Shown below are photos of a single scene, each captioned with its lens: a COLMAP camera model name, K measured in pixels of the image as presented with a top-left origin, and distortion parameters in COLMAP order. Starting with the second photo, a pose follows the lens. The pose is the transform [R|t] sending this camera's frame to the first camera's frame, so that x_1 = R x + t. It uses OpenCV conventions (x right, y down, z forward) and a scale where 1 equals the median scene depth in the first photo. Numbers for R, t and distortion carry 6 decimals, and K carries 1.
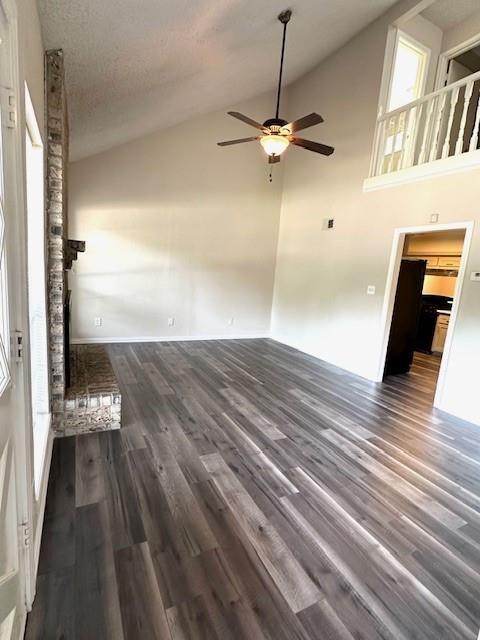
lens RADIAL K [[323.3, 0, 238.3], [0, 323.3, 319.5], [0, 0, 1]] dist [-0.002859, 0.000014]
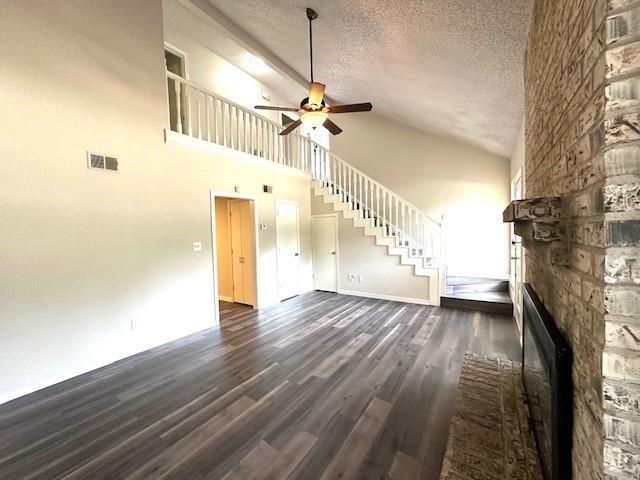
lens RADIAL K [[254.8, 0, 318.5], [0, 254.8, 241.5], [0, 0, 1]] dist [-0.000497, 0.000184]
pose [[-0.496907, -0.101834, 0.861808, -0.738803], [0.120568, 0.975358, 0.184769, -0.319188], [-0.859388, 0.195719, -0.472384, 1.586718]]
